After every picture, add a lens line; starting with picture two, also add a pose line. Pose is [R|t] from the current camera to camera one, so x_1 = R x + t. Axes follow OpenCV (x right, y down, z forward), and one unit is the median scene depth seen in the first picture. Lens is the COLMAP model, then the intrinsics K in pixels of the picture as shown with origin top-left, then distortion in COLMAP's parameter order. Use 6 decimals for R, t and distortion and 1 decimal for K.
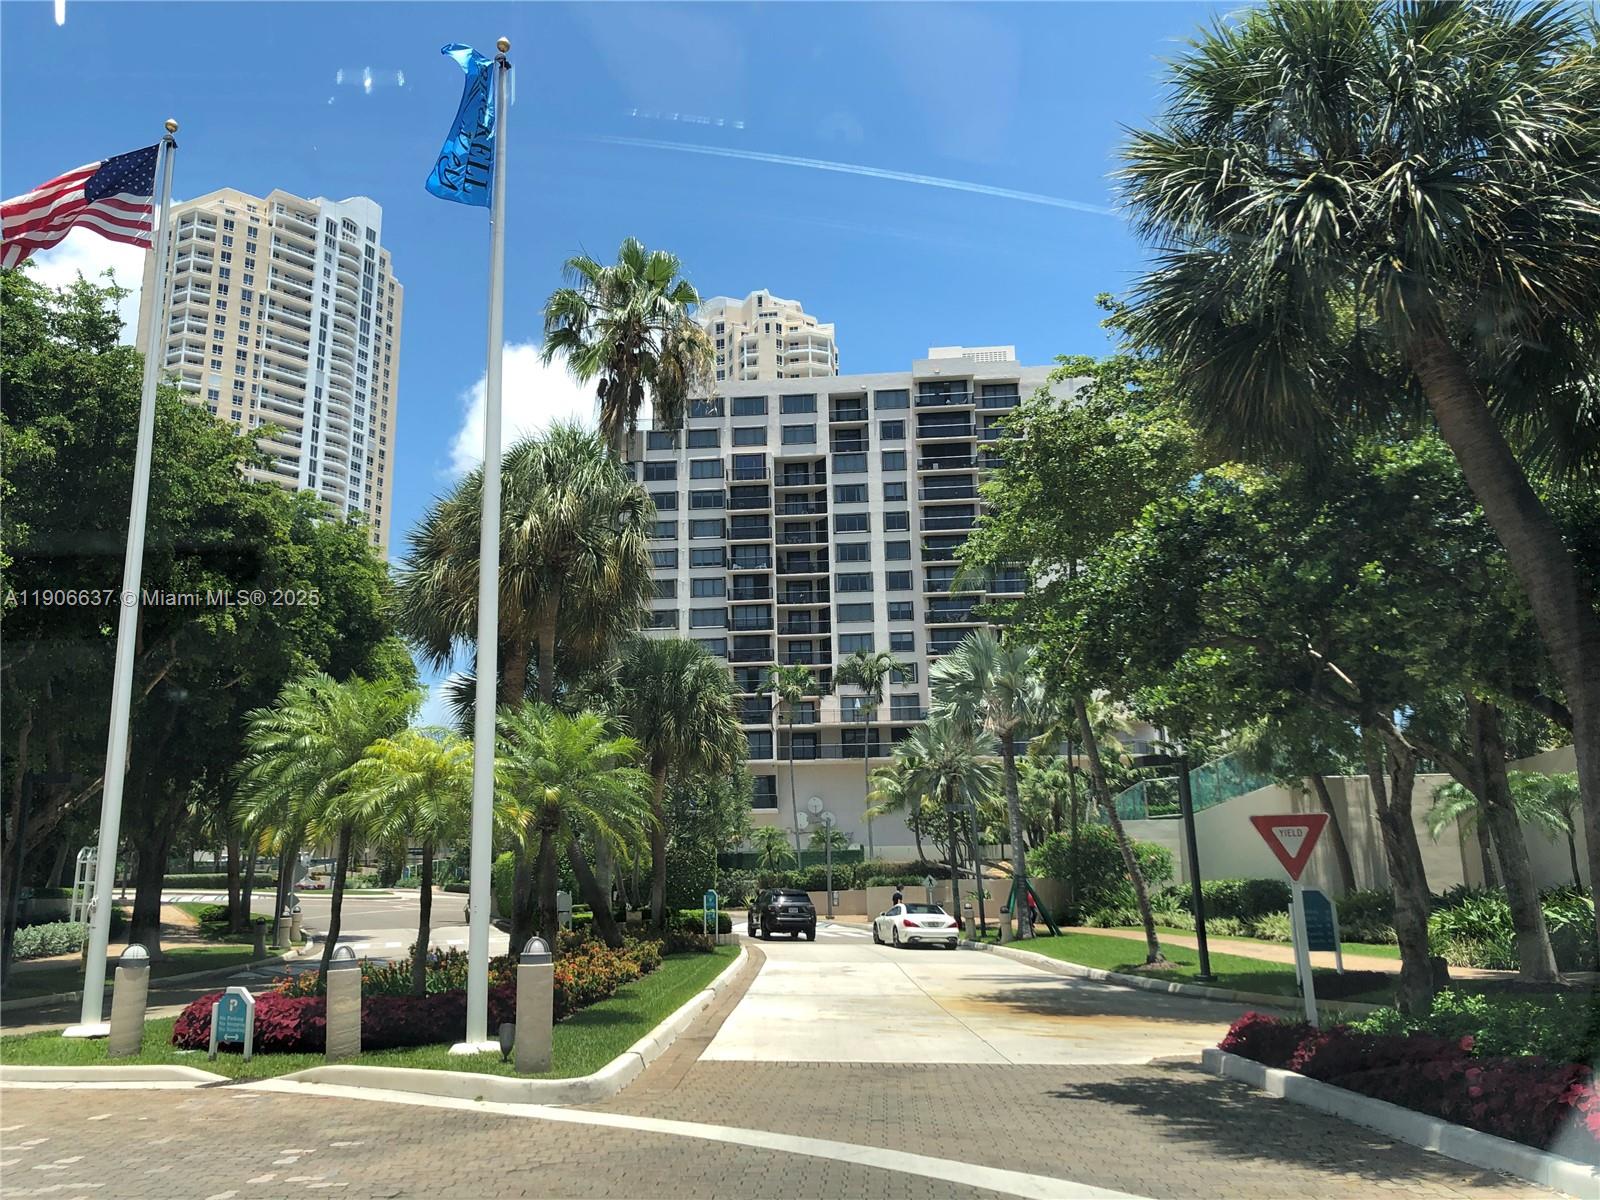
lens RADIAL K [[1332.9, 0, 802.6], [0, 1332.9, 581.5], [0, 0, 1]] dist [0.155030, -0.256728]
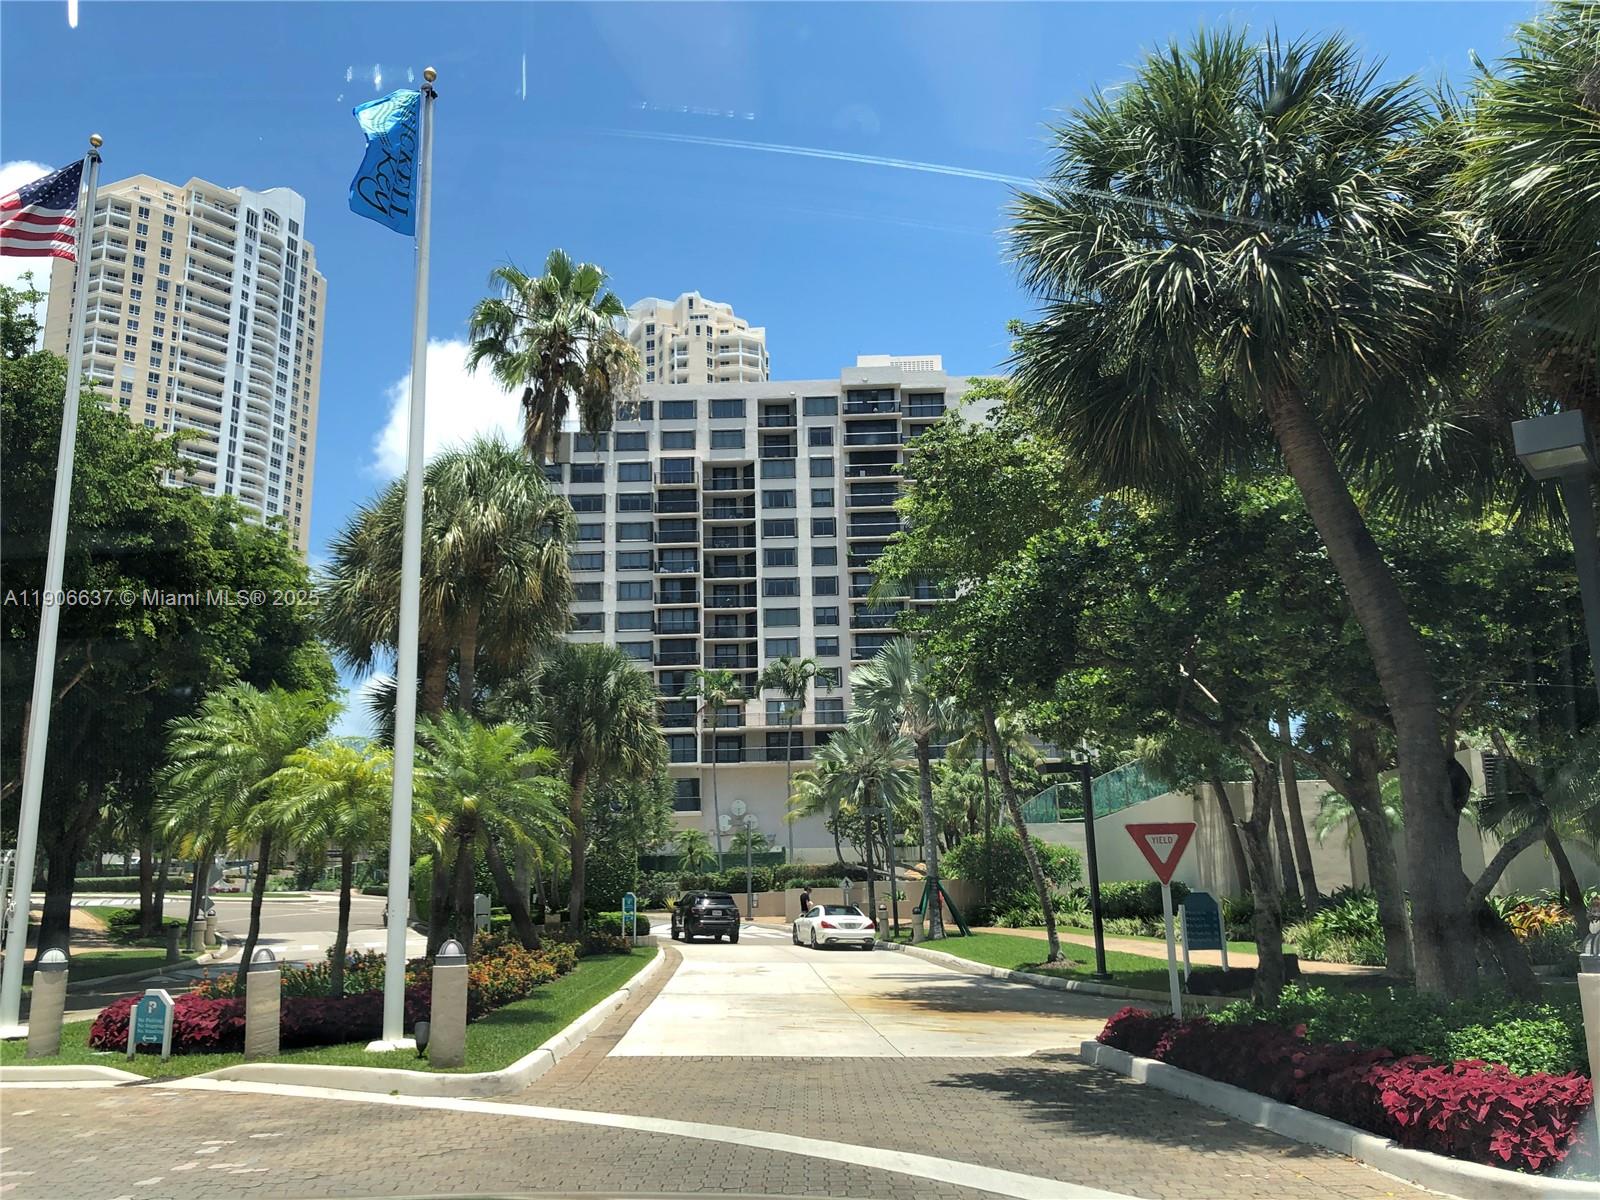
lens RADIAL K [[1340.7, 0, 803.4], [0, 1340.7, 588.7], [0, 0, 1]] dist [0.129498, -0.130309]
pose [[0.998593, 0.012078, 0.051638, 0.004319], [-0.012352, 0.999911, 0.004981, -0.004432], [-0.051573, -0.005611, 0.998653, -0.016745]]
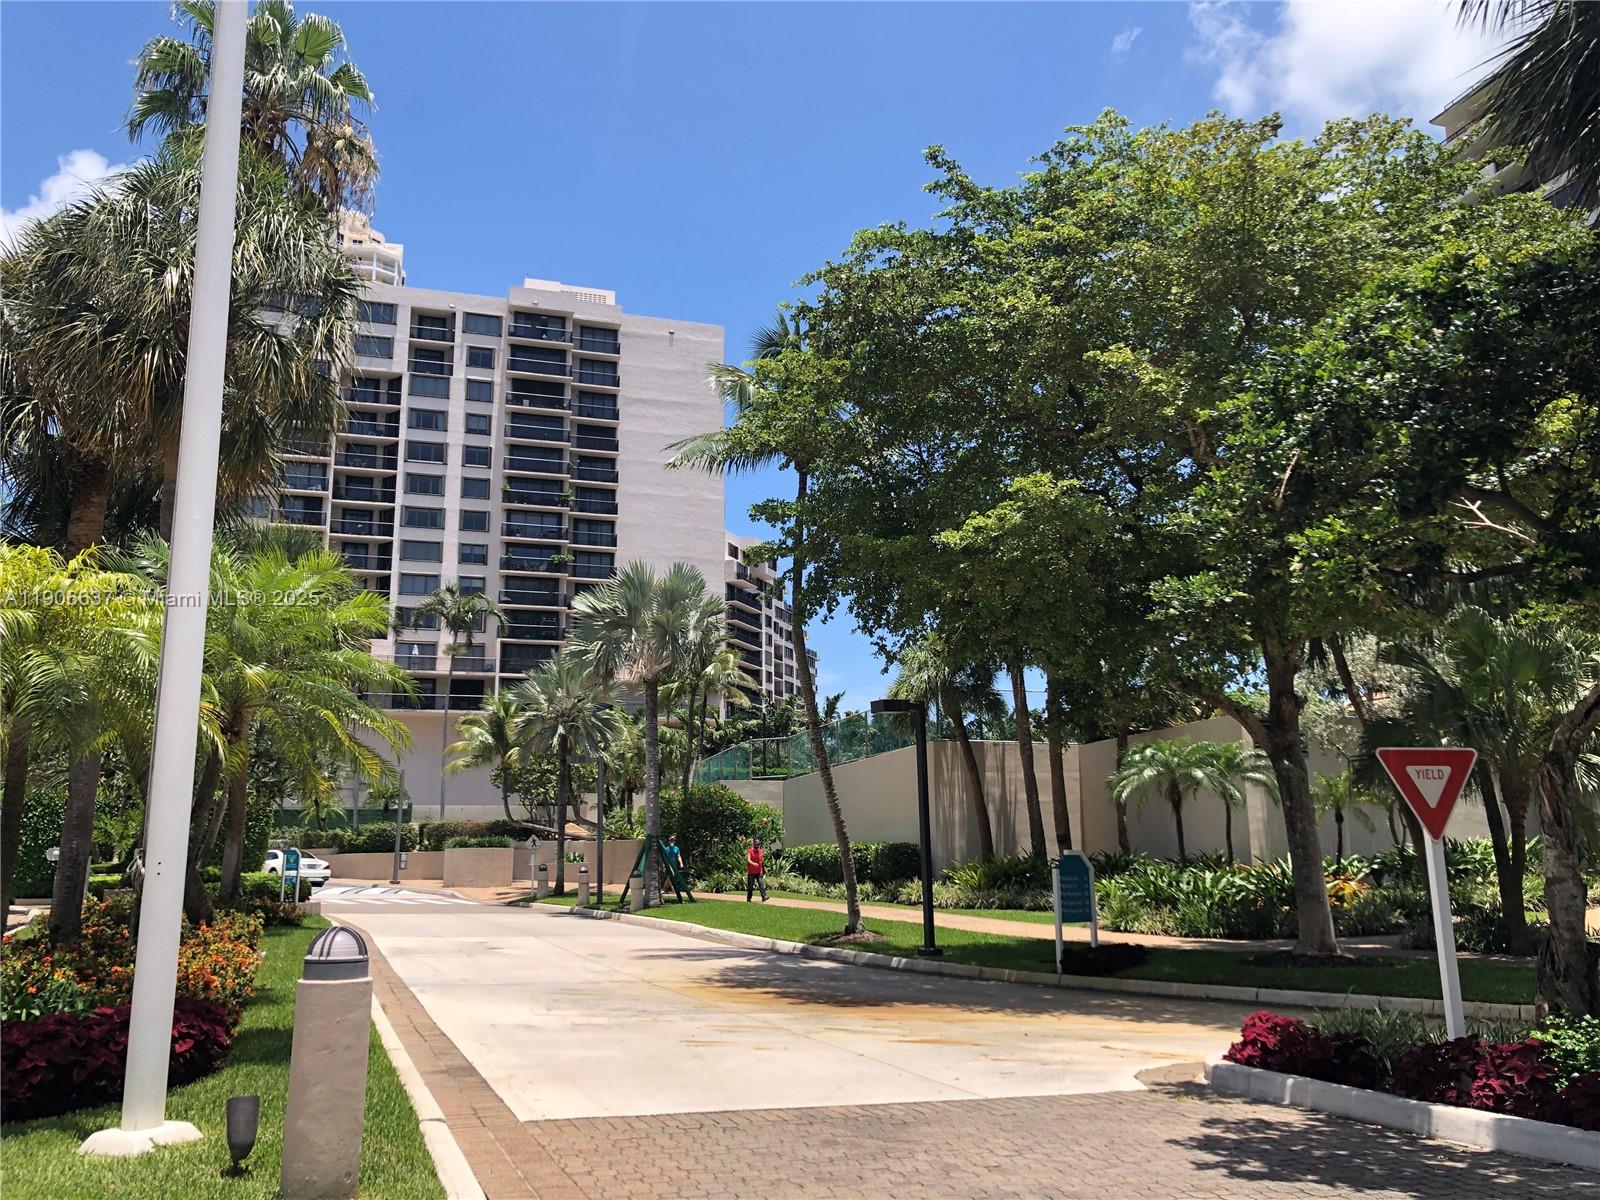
lens RADIAL K [[1282.4, 0, 798.8], [0, 1282.4, 599.1], [0, 0, 1]] dist [0.063342, -0.223605]
pose [[0.926625, 0.087496, 0.365666, -0.051535], [-0.098034, 0.995130, 0.010312, 0.028214], [-0.362983, -0.045403, 0.930689, 0.116314]]
